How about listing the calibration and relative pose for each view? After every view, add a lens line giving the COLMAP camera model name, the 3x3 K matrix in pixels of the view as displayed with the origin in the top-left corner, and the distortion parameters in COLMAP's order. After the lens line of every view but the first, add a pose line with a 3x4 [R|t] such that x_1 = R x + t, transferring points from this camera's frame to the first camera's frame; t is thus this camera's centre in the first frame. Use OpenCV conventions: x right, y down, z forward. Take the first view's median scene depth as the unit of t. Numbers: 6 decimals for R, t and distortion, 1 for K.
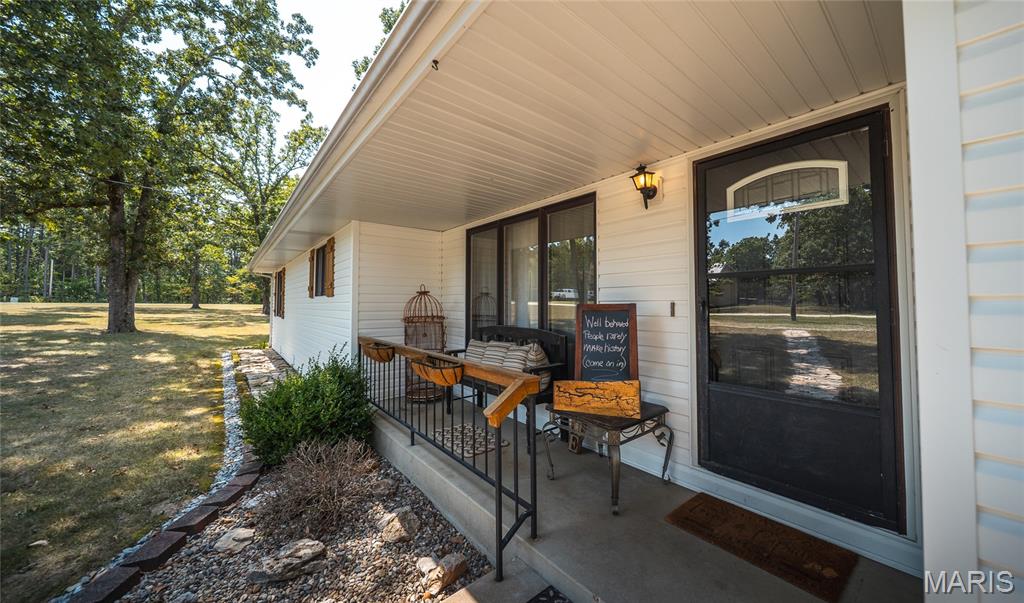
lens RADIAL K [[357.9, 0, 517.3], [0, 357.9, 293.2], [0, 0, 1]] dist [0.000716, 0.000013]
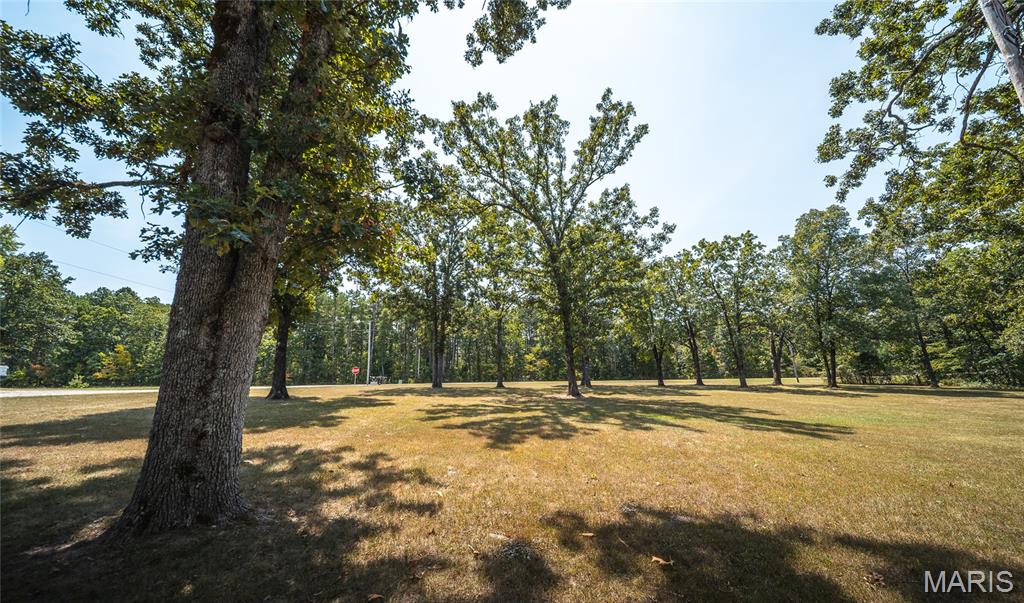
lens RADIAL K [[357.9, 0, 517.3], [0, 357.9, 293.2], [0, 0, 1]] dist [0.000716, 0.000013]
pose [[0.761351, -0.177569, -0.623549, -0.795305], [0.049208, 0.974815, -0.217517, 0.030021], [0.646469, 0.134924, 0.750915, 0.966421]]
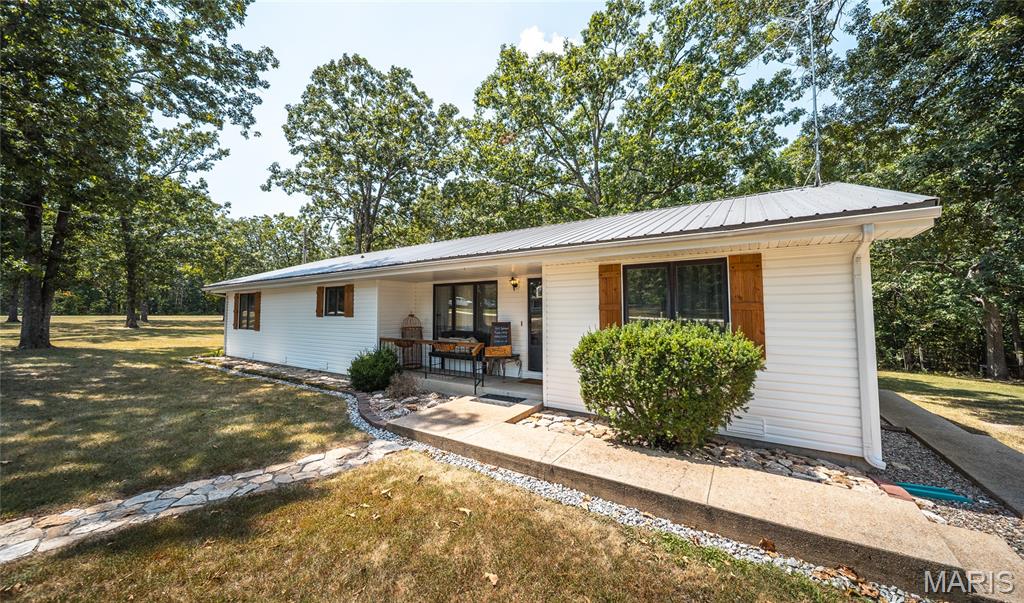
lens RADIAL K [[357.9, 0, 517.3], [0, 357.9, 293.2], [0, 0, 1]] dist [0.000716, 0.000013]
pose [[0.953493, 0.008187, 0.301304, -0.107149], [-0.002662, 0.999821, -0.018742, -0.031422], [-0.301404, 0.017069, 0.953344, -0.384344]]
